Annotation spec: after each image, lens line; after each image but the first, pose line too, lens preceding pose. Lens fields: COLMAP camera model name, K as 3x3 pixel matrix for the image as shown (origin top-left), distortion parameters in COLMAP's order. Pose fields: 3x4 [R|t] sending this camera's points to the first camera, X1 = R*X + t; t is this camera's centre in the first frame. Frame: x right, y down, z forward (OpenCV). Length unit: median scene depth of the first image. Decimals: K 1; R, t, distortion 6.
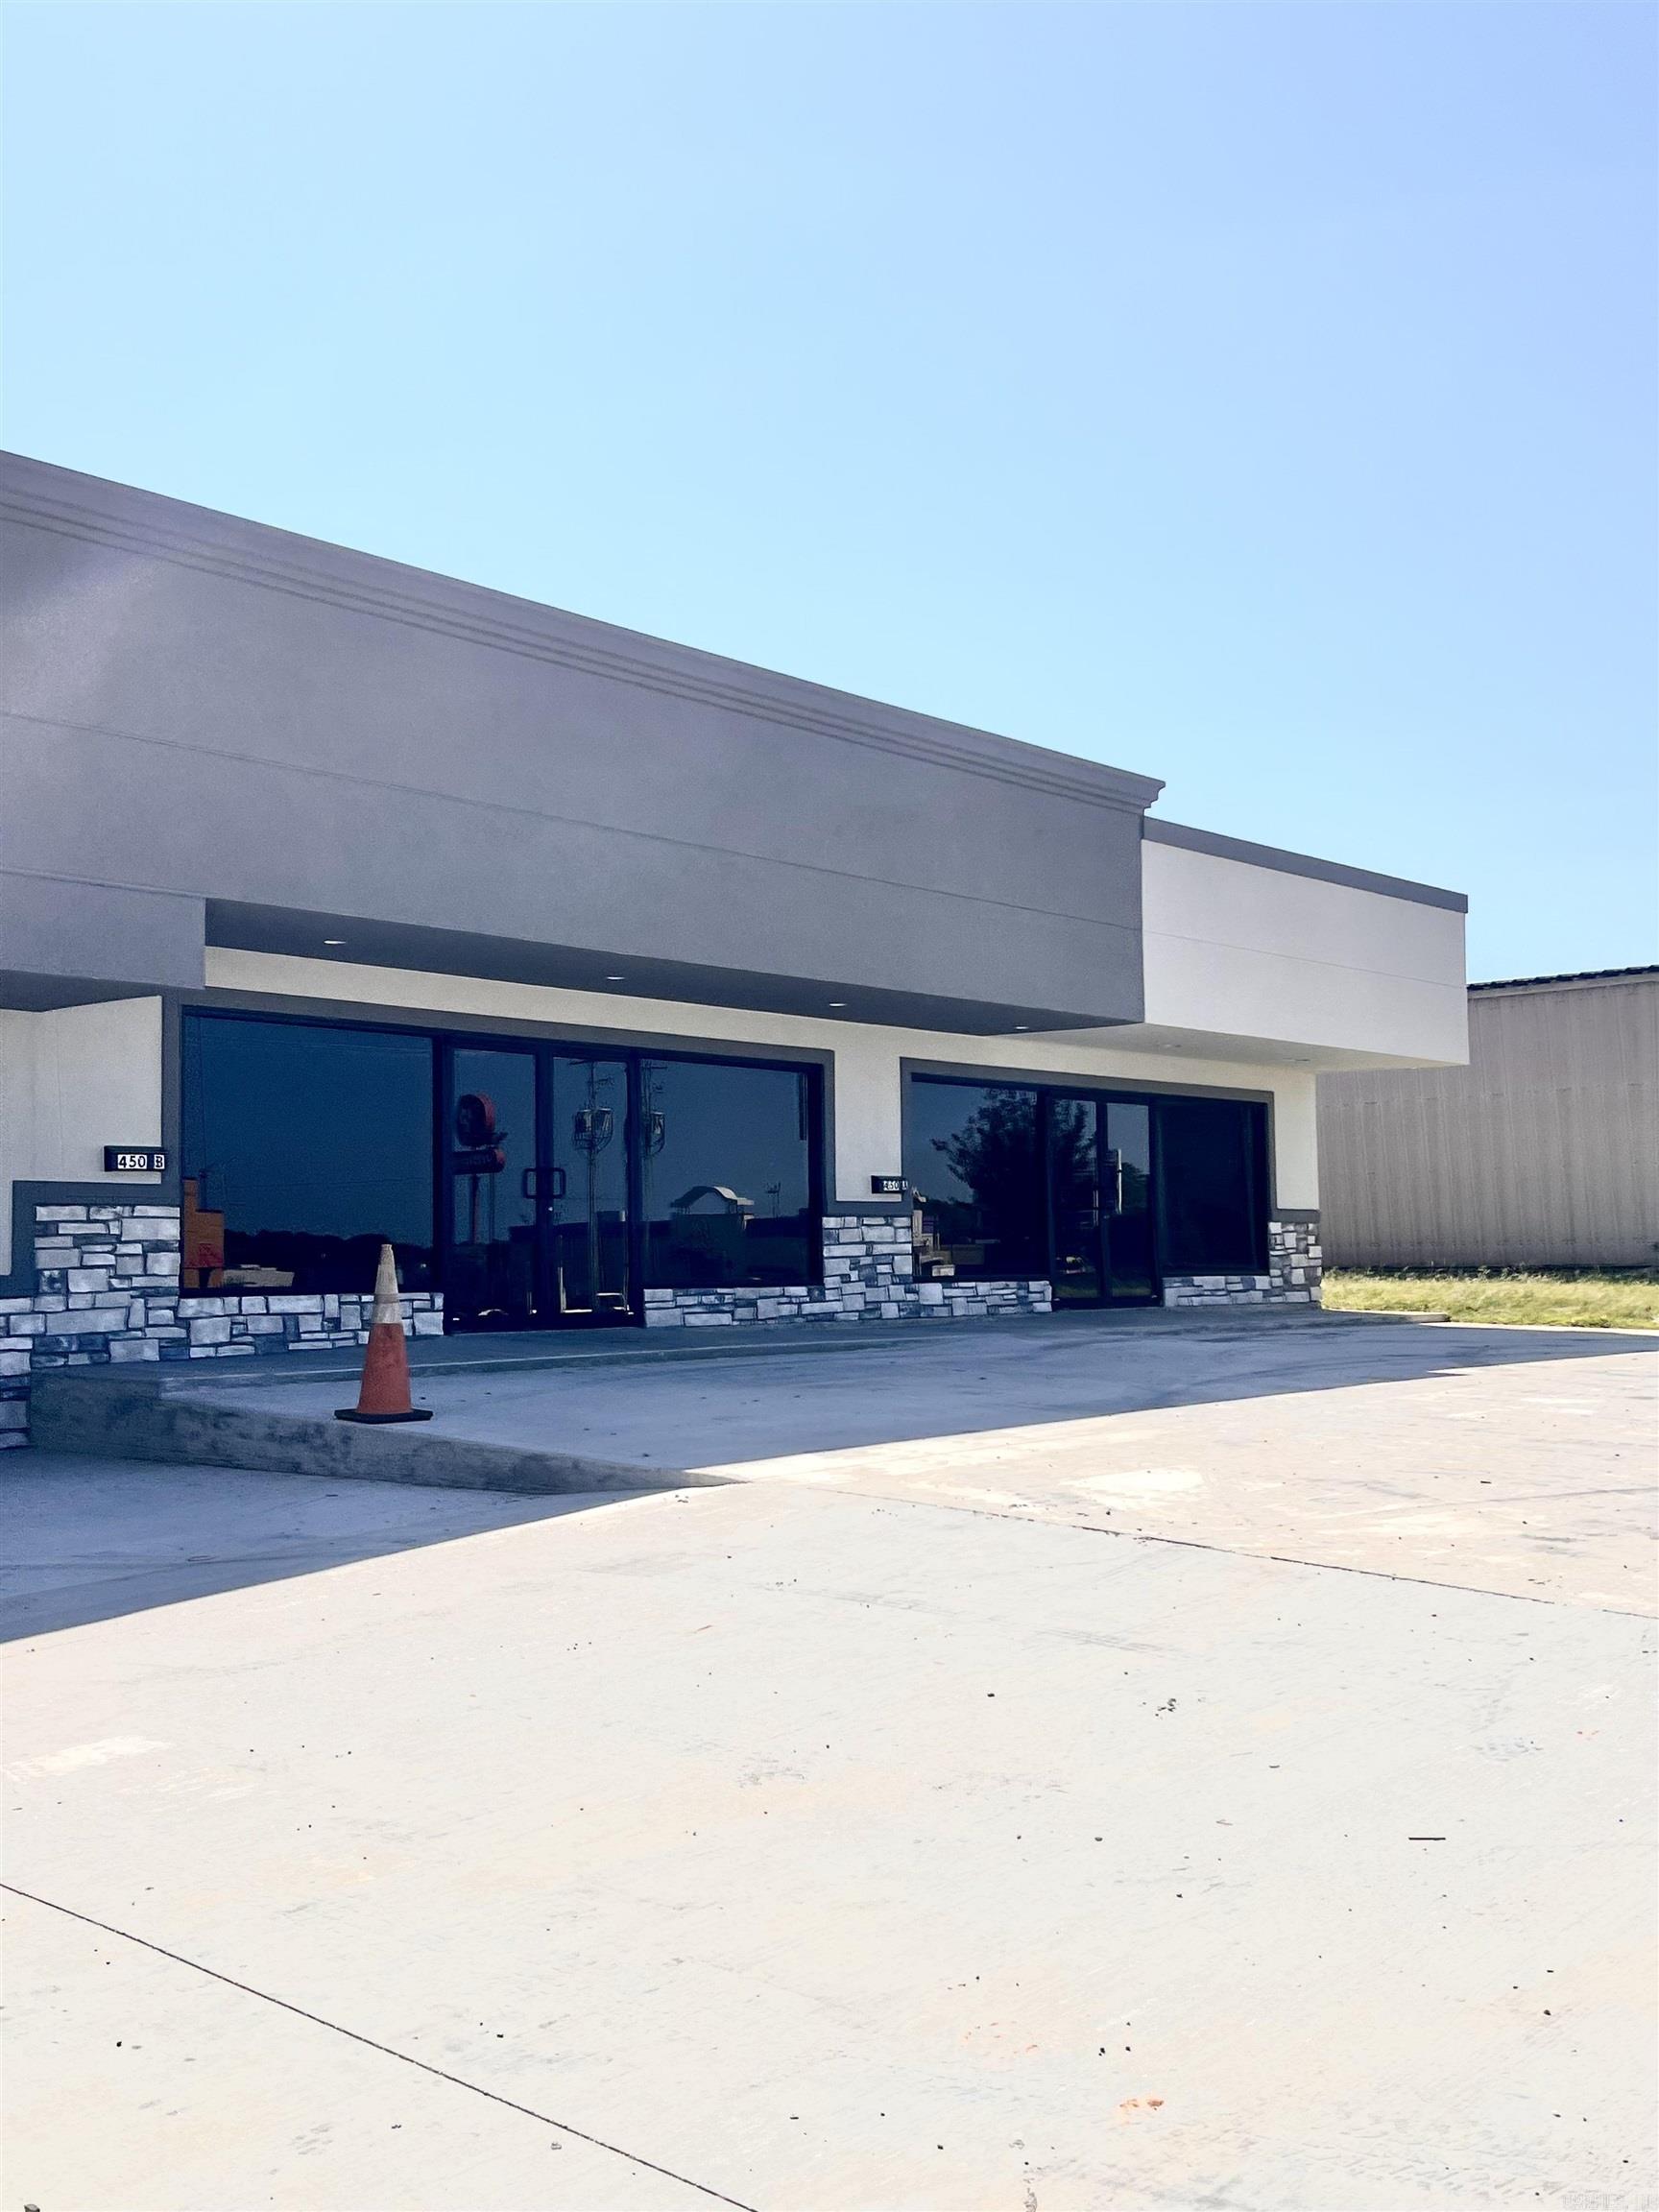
lens RADIAL K [[2178.7, 0, 829.5], [0, 2178.7, 1106.0], [0, 0, 1]] dist [0.088293, -0.012781]
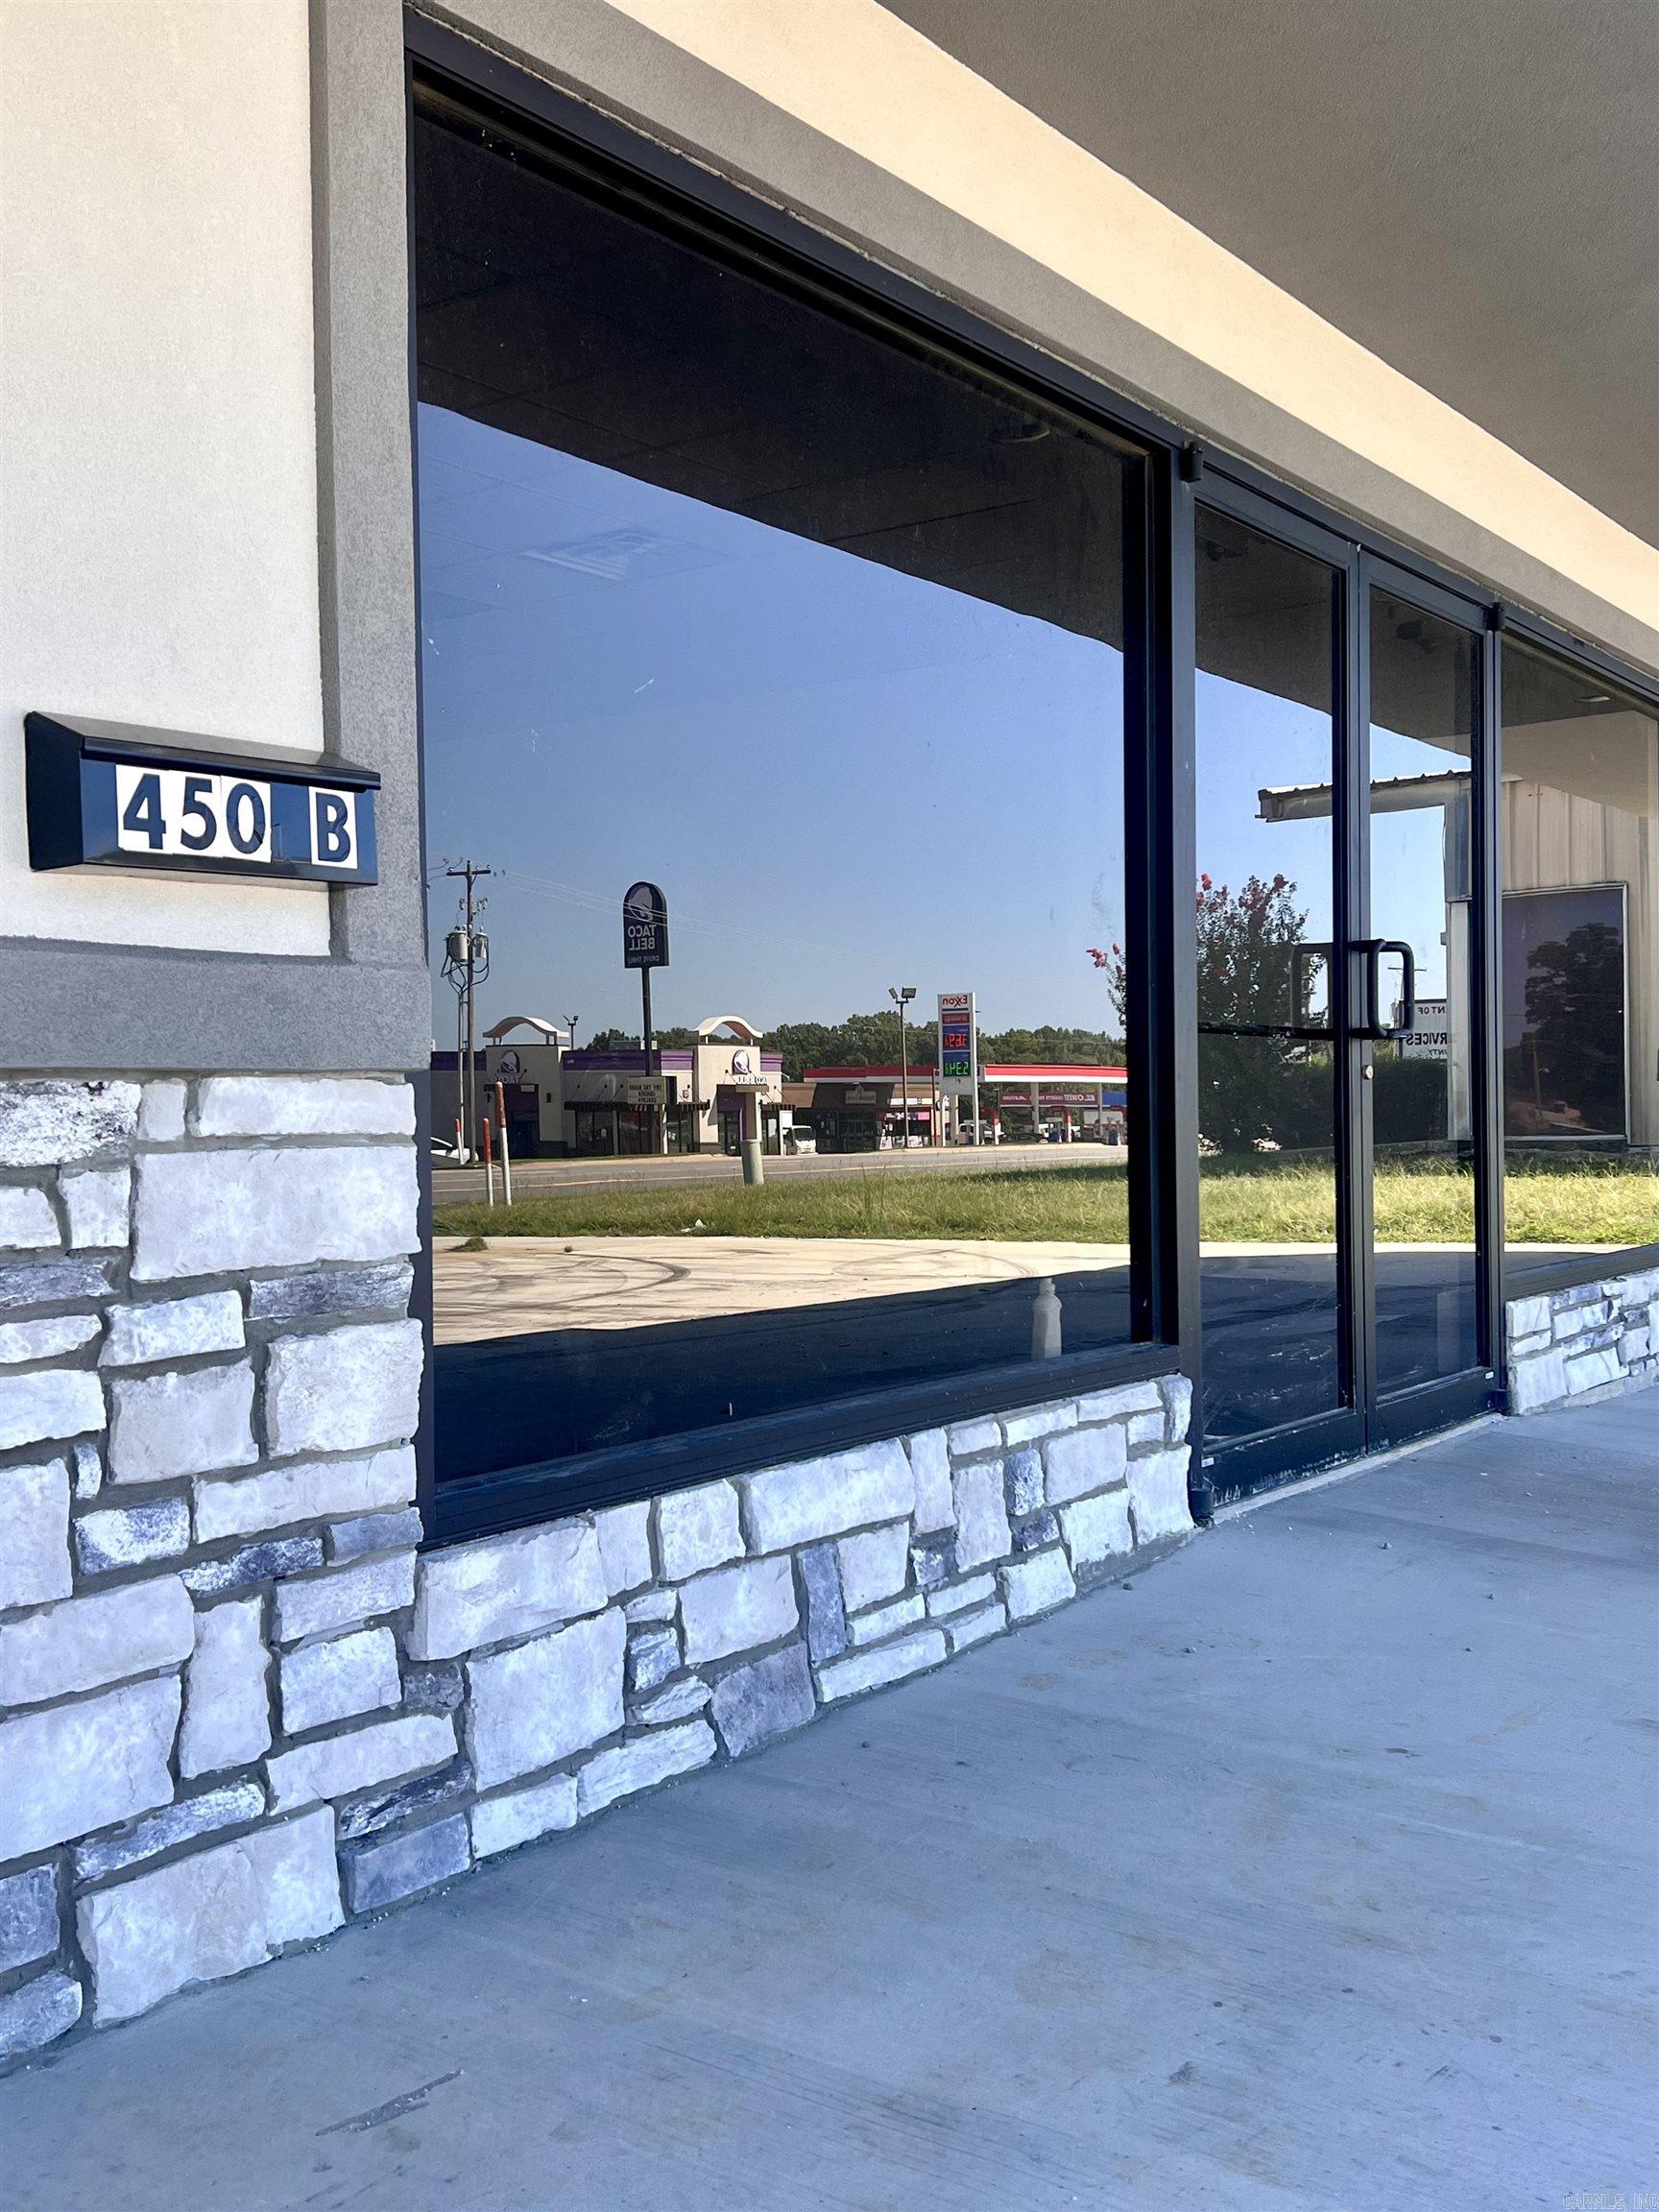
lens RADIAL K [[2114.9, 0, 829.2], [0, 2114.9, 1069.5], [0, 0, 1]] dist [-0.008367, -0.010224]
pose [[0.993376, 0.007728, 0.114647, -0.224365], [-0.014646, 0.998114, 0.059620, 0.026637], [-0.113970, -0.060905, 0.991616, 0.649321]]
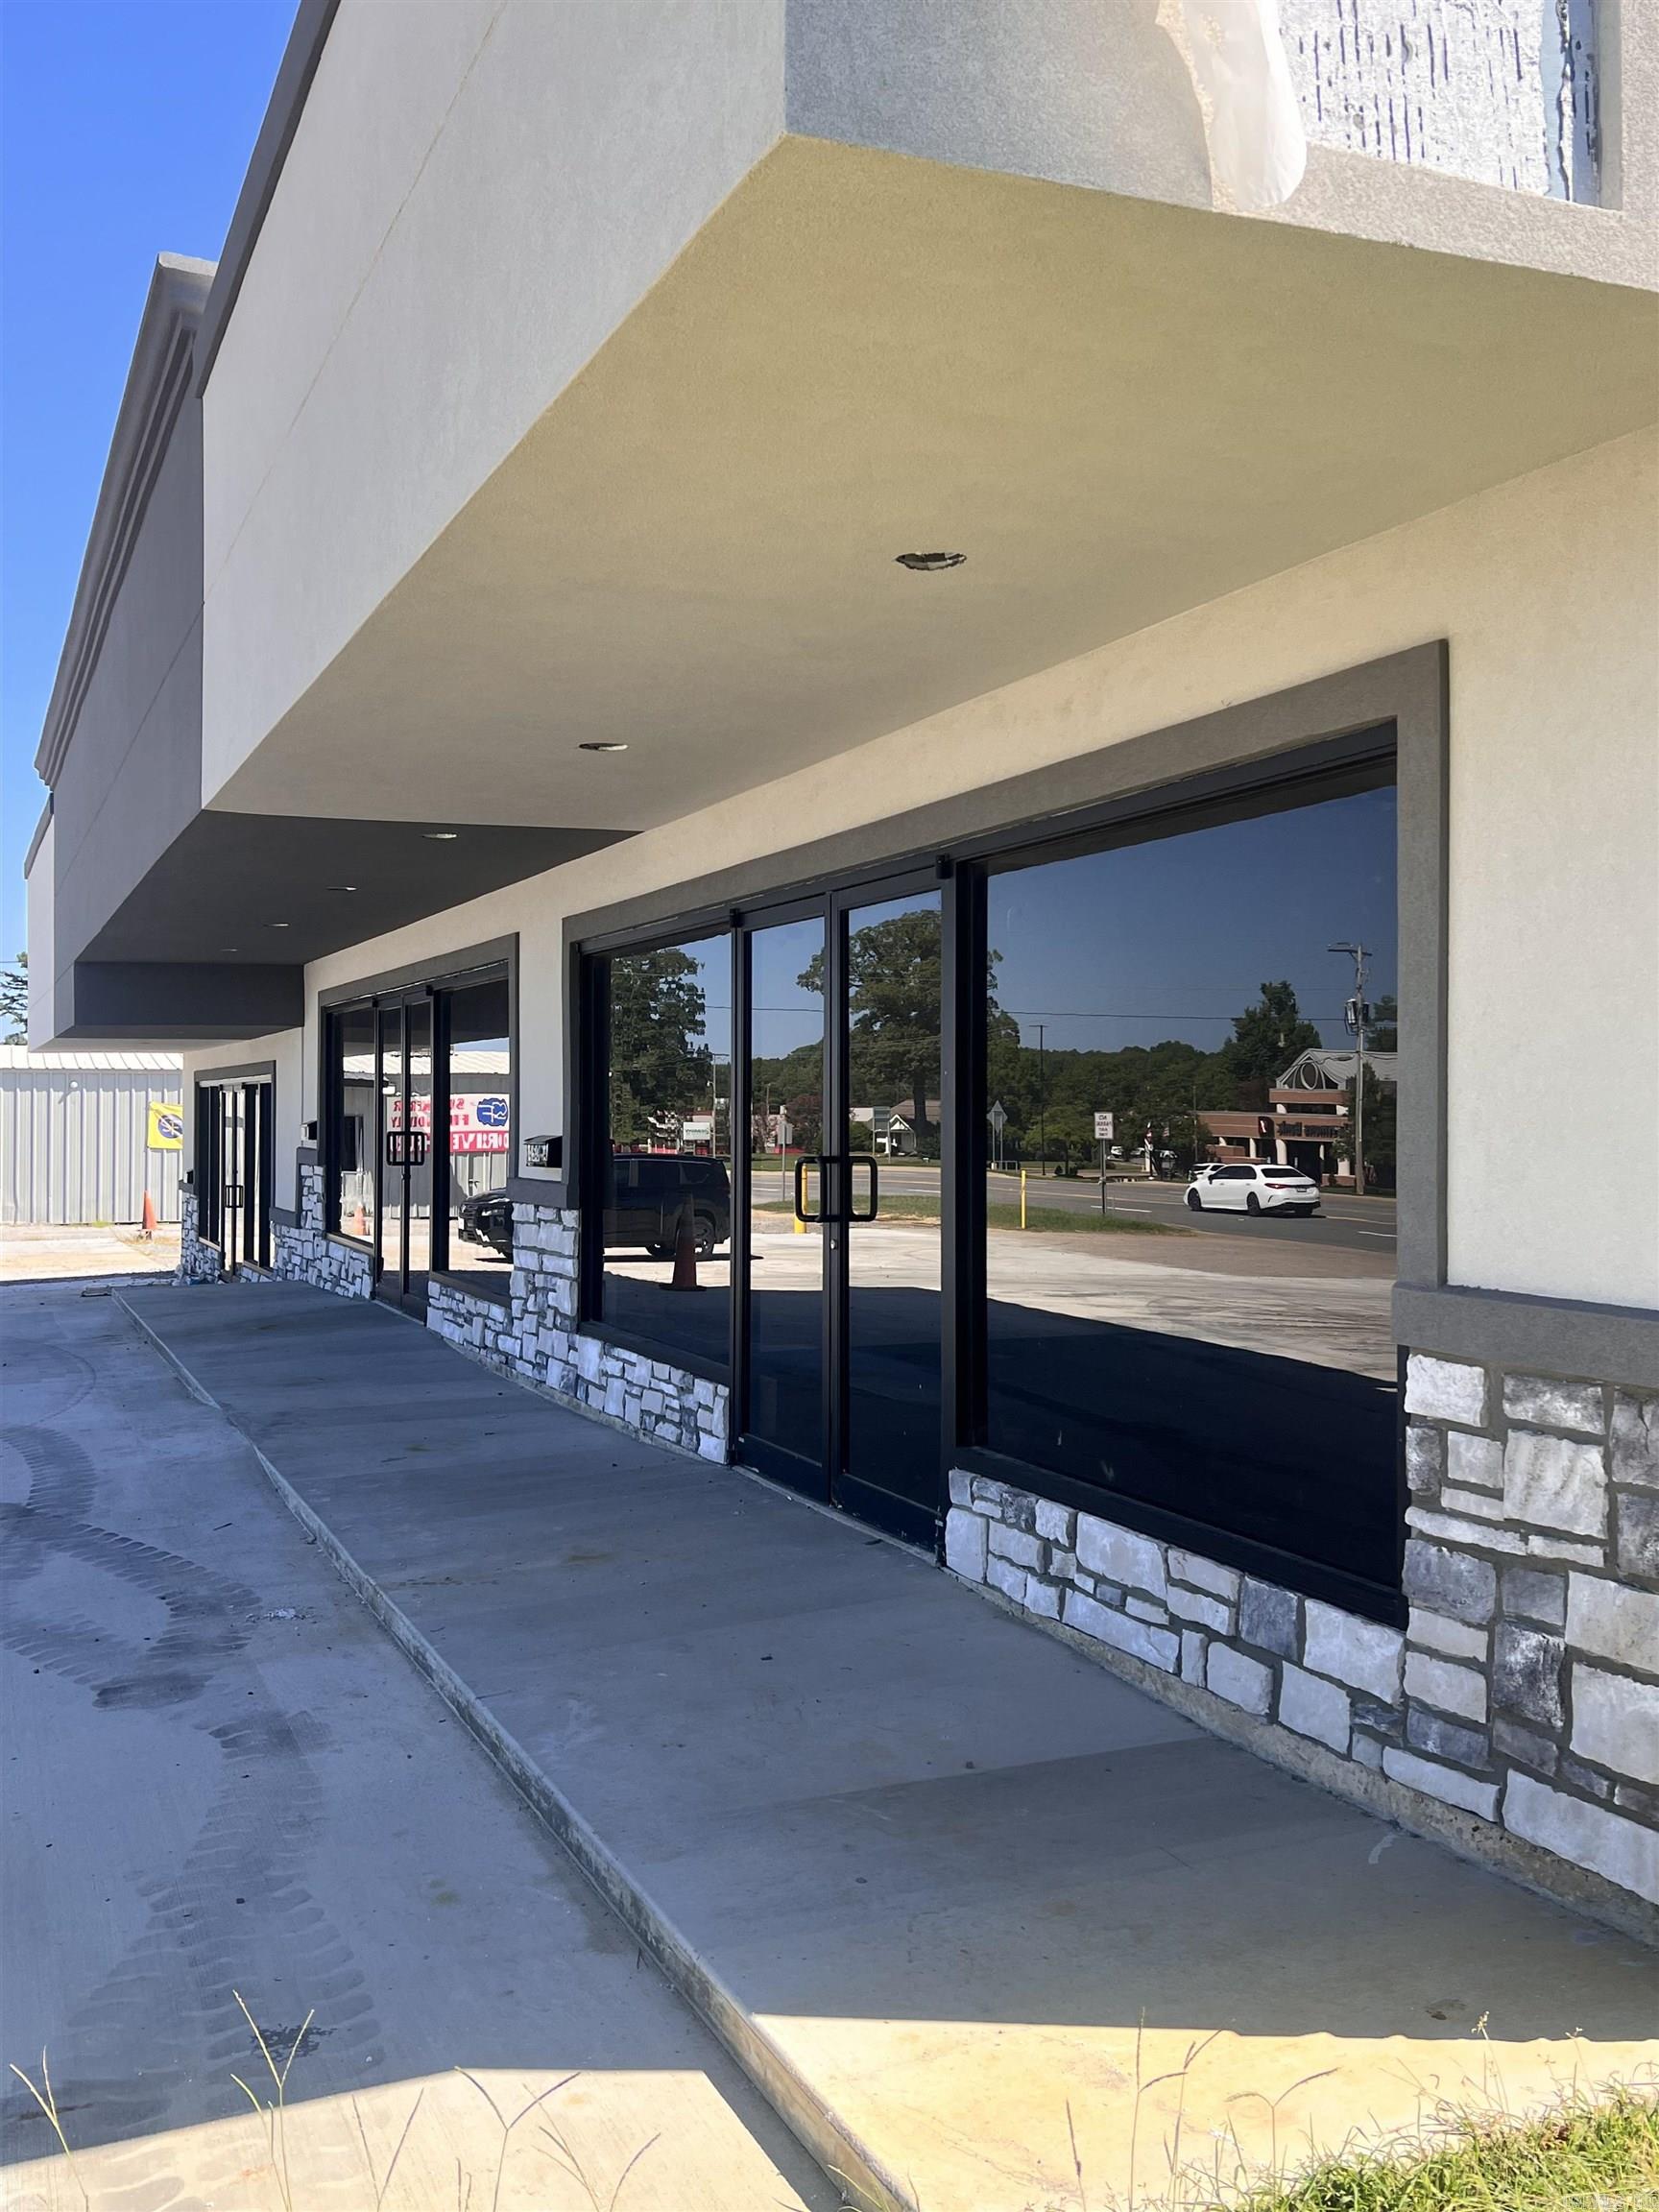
lens RADIAL K [[1989.4, 0, 829.5], [0, 1989.4, 1106.0], [0, 0, 1]] dist [-0.000067, 0.001633]
pose [[-0.404281, 0.004949, -0.914621, 0.504689], [0.063470, 0.997727, -0.022657, 0.043988], [0.912430, -0.067211, -0.403676, 1.374079]]
